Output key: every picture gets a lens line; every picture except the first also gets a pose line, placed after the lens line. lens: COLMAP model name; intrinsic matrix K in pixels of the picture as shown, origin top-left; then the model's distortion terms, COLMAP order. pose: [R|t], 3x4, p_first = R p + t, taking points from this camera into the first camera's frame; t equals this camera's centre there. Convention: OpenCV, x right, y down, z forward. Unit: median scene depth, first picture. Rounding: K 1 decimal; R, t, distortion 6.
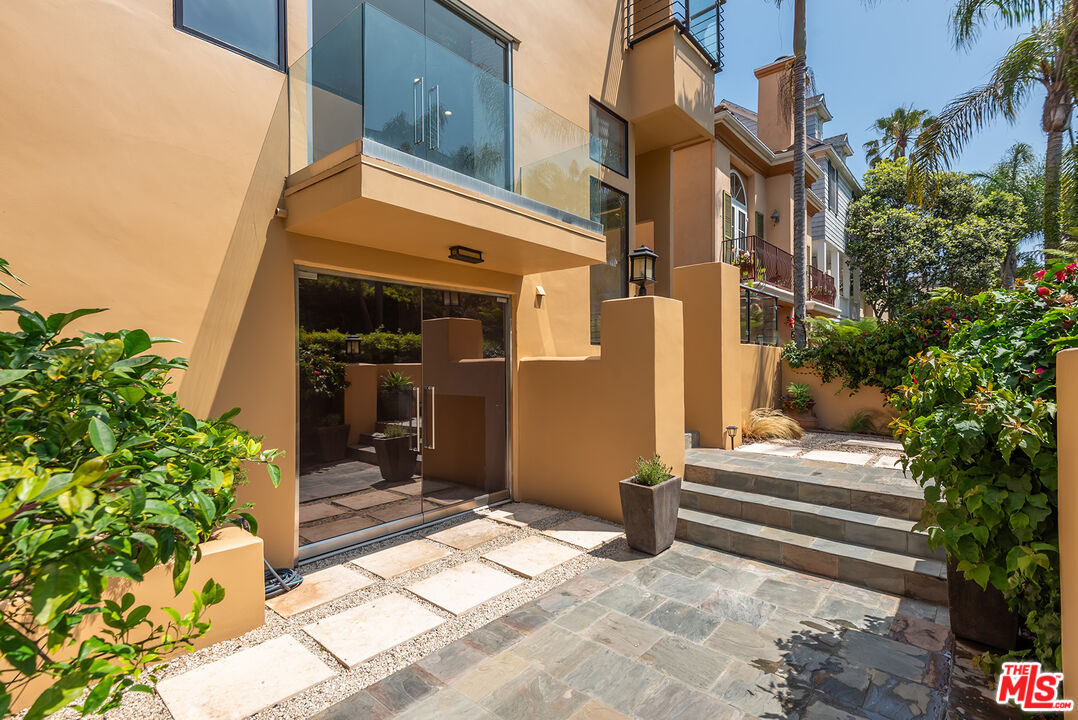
lens RADIAL K [[500.3, 0, 538.3], [0, 500.3, 357.1], [0, 0, 1]] dist [0.002863, 0.000012]
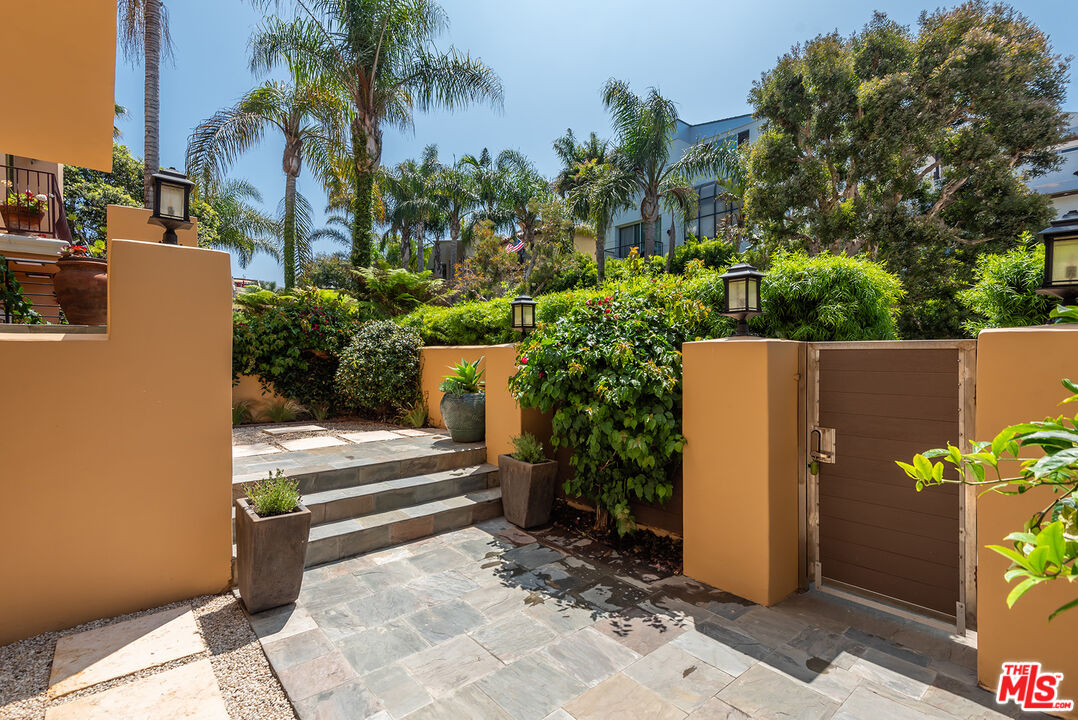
lens RADIAL K [[500.3, 0, 538.3], [0, 500.3, 357.1], [0, 0, 1]] dist [0.002863, 0.000012]
pose [[0.141815, -0.007718, 0.989863, -0.526143], [-0.007379, 0.999934, 0.008854, 0.015504], [-0.989866, -0.008559, 0.141749, 0.594249]]
